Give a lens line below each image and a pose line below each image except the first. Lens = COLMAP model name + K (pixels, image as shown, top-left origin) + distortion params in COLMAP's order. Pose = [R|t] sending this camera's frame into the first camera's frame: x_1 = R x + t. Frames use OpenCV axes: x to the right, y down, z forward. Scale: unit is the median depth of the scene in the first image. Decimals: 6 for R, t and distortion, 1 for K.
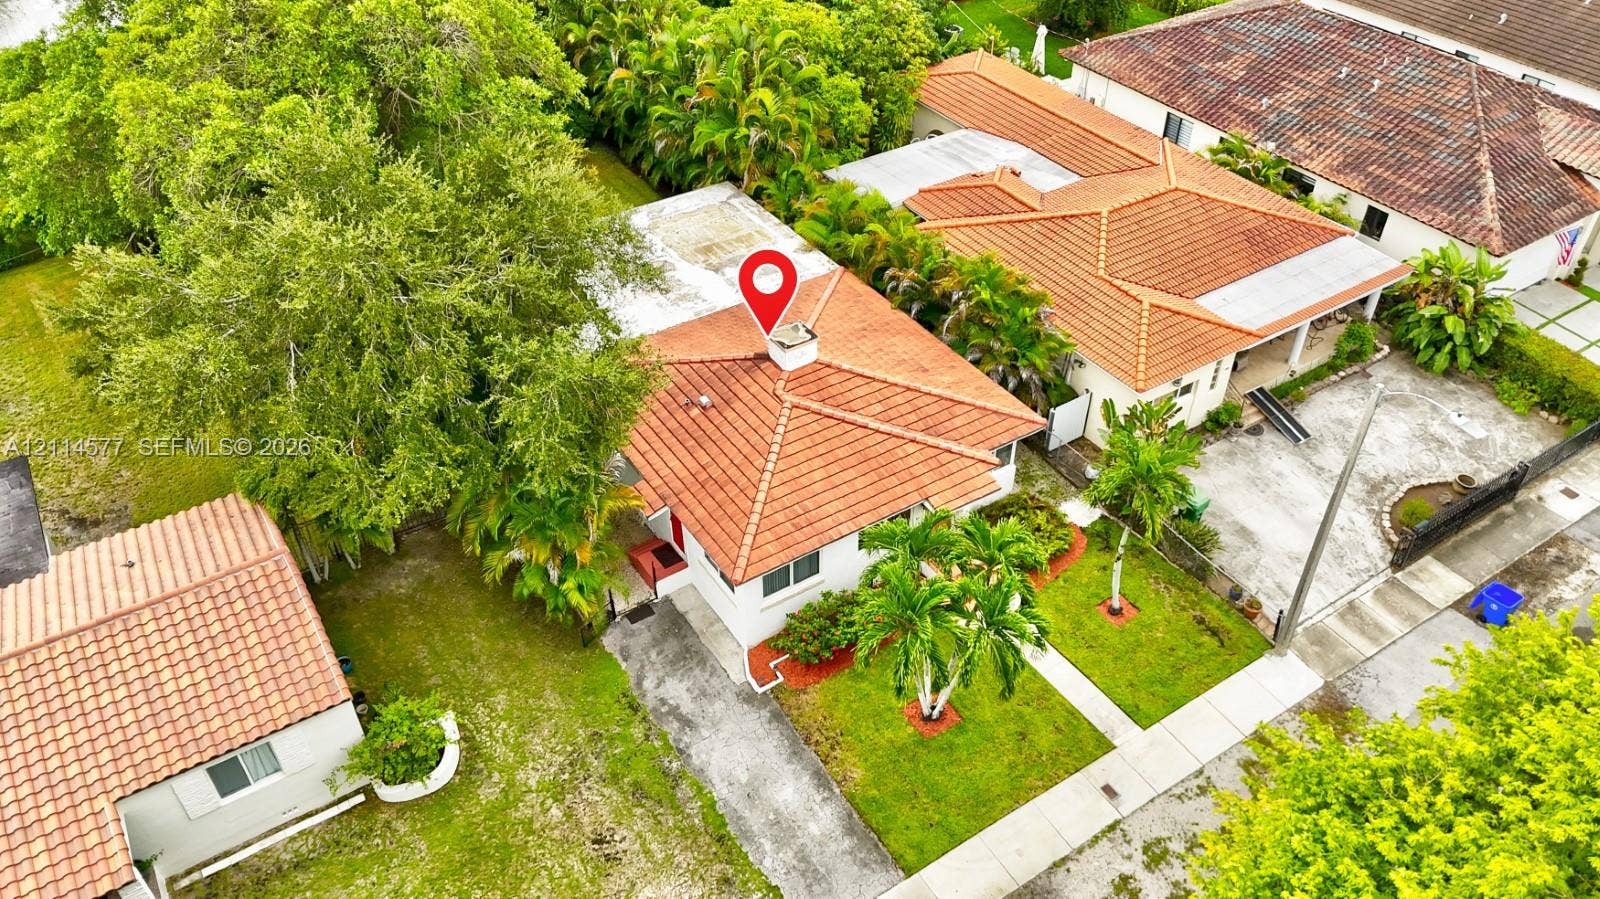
lens RADIAL K [[1181.0, 0, 800.0], [0, 1181.0, 449.5], [0, 0, 1]] dist [0.085720, -0.093960]
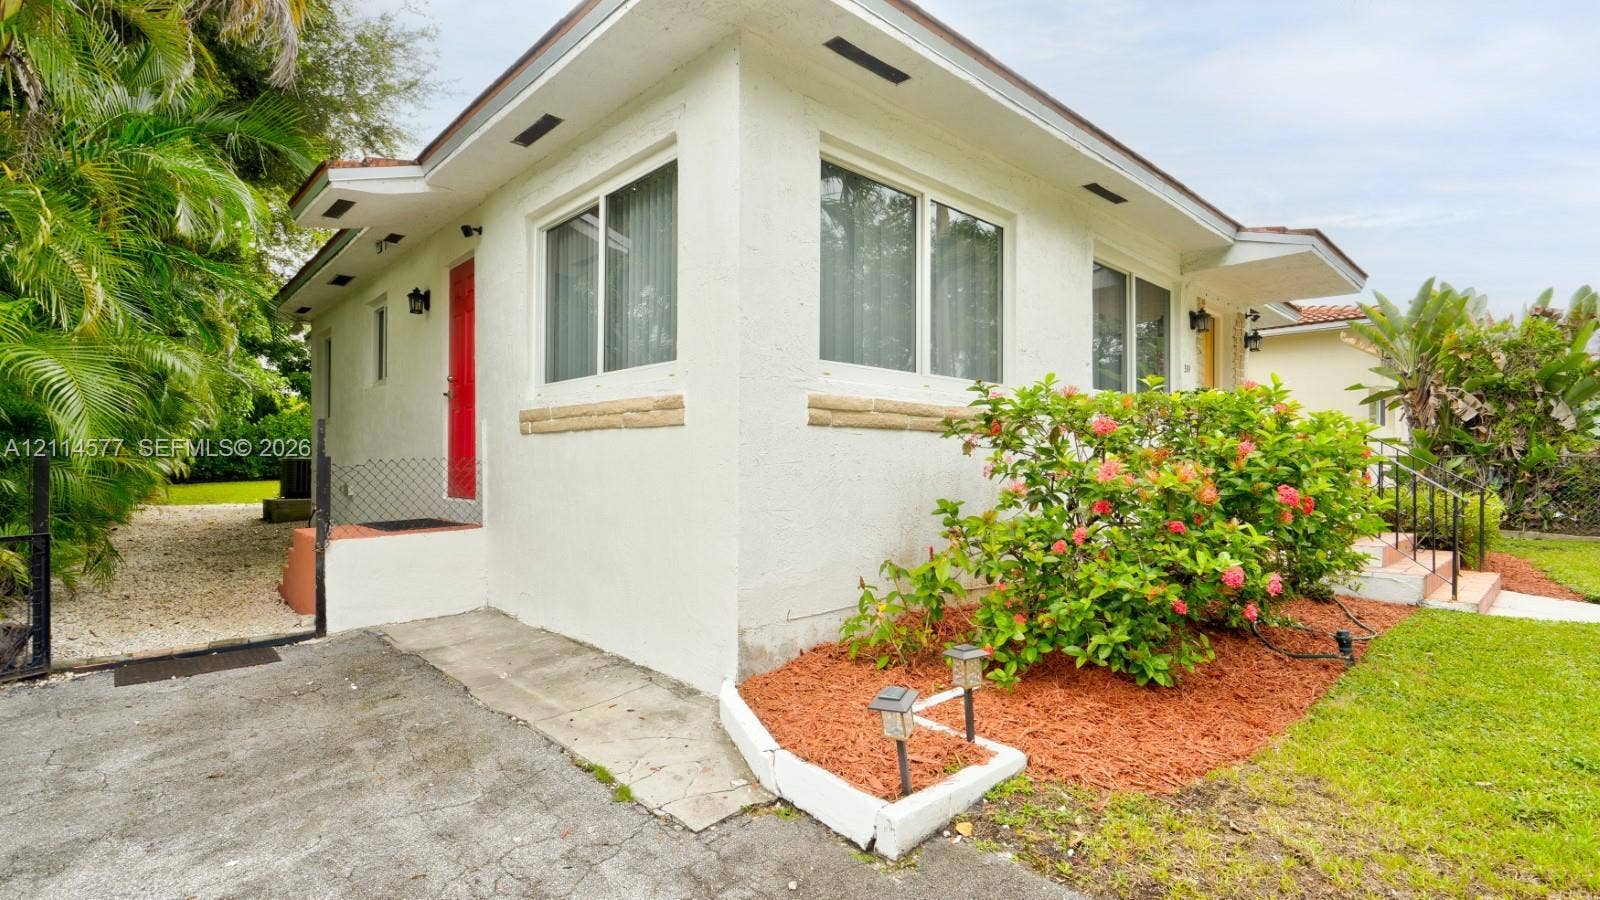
lens RADIAL K [[751.2, 0, 815.4], [0, 751.2, 454.8], [0, 0, 1]] dist [-0.001739, -0.000240]
pose [[0.982183, 0.012187, 0.187530, -0.052521], [0.111288, 0.766384, -0.632669, 0.206925], [-0.151431, 0.642267, 0.751373, 0.856871]]
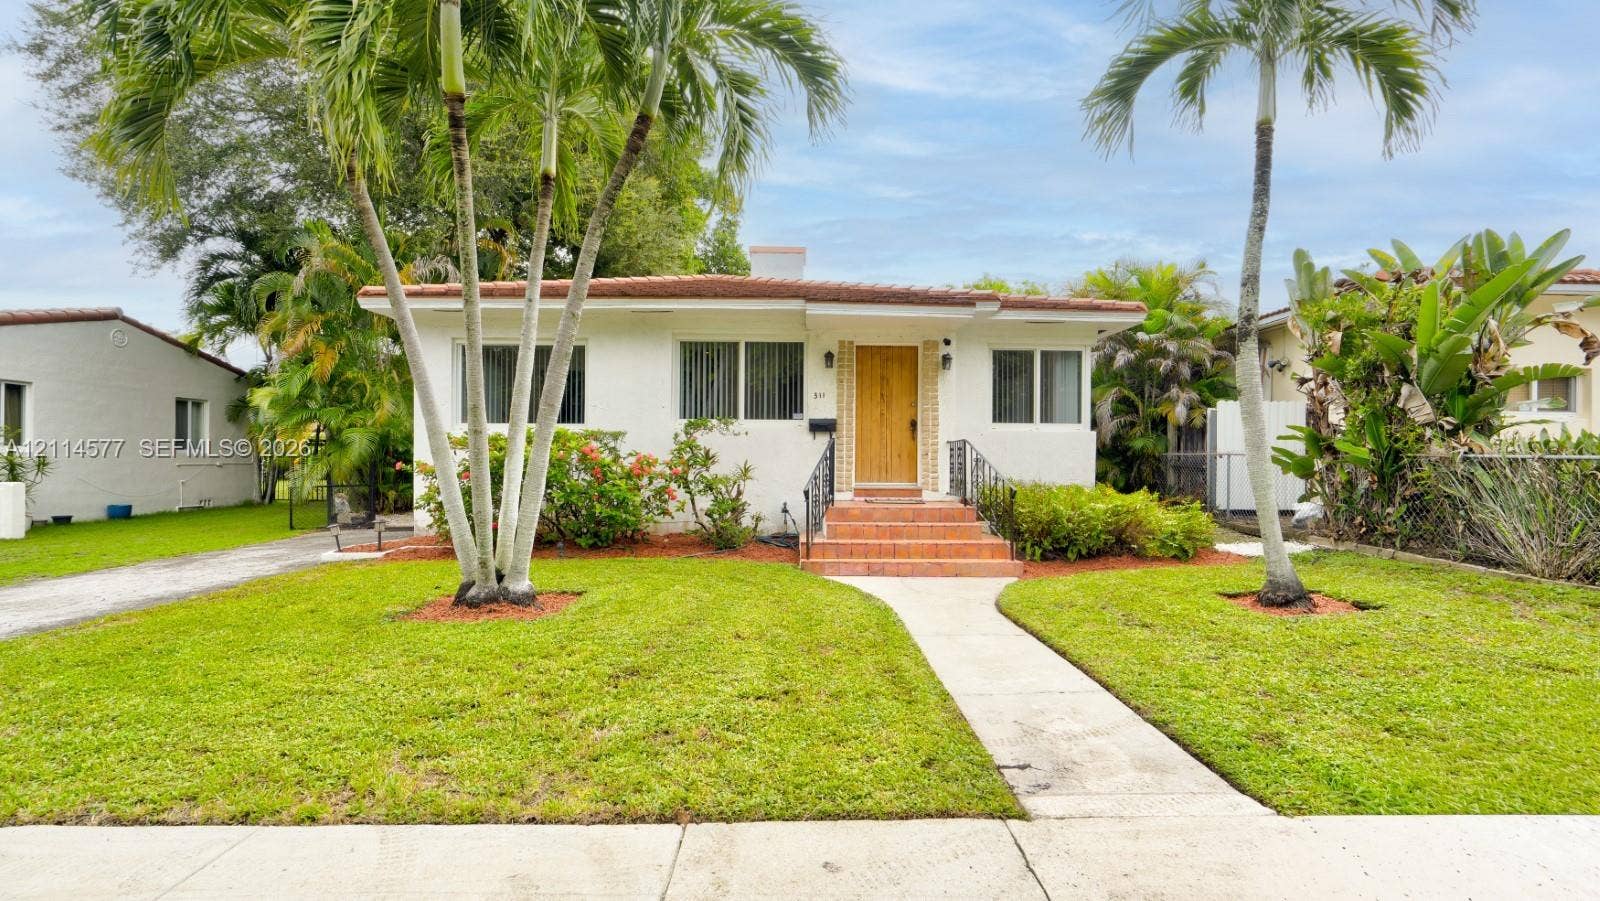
lens RADIAL K [[726.6, 0, 800.0], [0, 726.6, 450.5], [0, 0, 1]] dist [-0.001757, -0.000045]
pose [[0.843388, 0.004791, -0.537283, 0.258969], [-0.348832, 0.765447, -0.540747, 0.243714], [0.408671, 0.643481, 0.647240, 0.805371]]
